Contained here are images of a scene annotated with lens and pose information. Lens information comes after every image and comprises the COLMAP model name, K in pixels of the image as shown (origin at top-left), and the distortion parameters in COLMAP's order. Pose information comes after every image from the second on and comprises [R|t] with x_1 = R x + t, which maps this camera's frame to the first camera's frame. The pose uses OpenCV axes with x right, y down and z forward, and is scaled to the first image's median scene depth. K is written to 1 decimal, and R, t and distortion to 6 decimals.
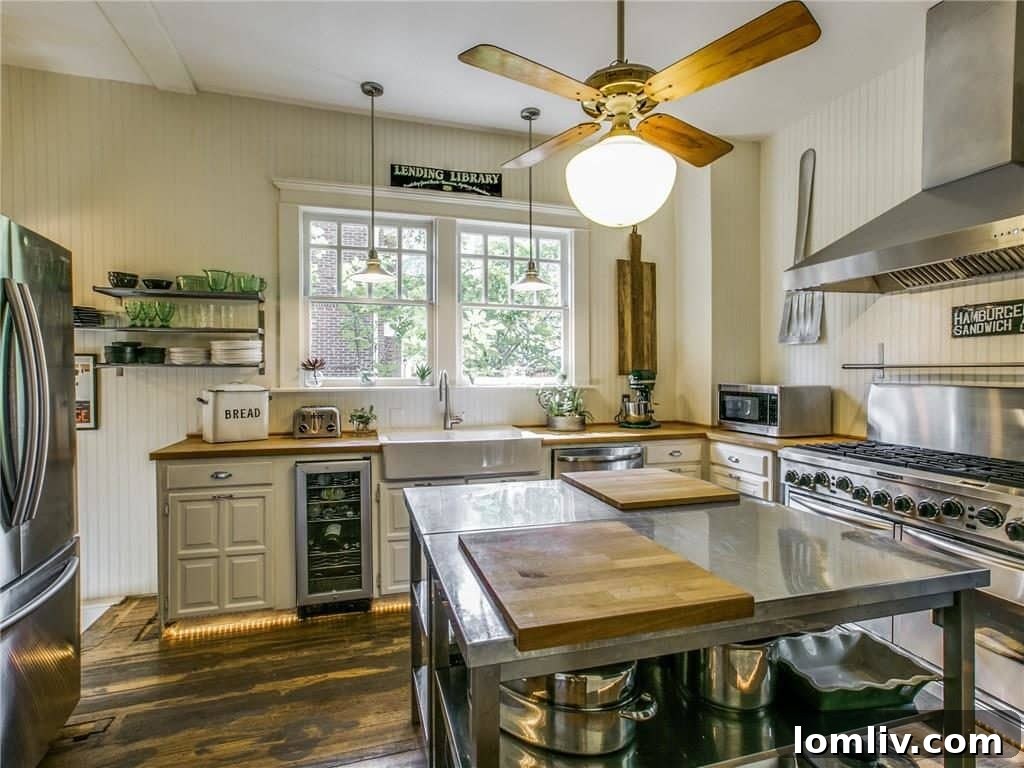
lens RADIAL K [[489.6, 0, 511.8], [0, 489.6, 388.0], [0, 0, 1]] dist [-0.028062, -0.000107]
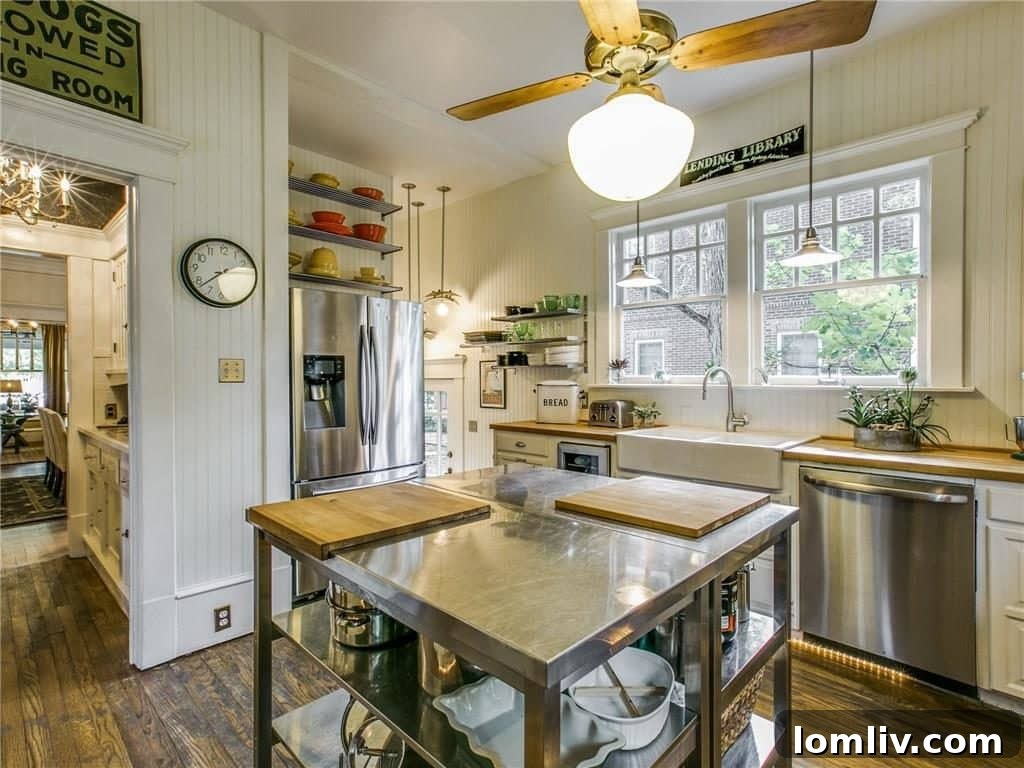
lens RADIAL K [[517.4, 0, 508.0], [0, 517.4, 376.9], [0, 0, 1]] dist [0.023085, 0.000593]
pose [[0.511169, 0.003026, -0.859475, 0.493633], [-0.020205, 0.999760, -0.008497, -0.002071], [0.859243, 0.021709, 0.511108, 0.140051]]
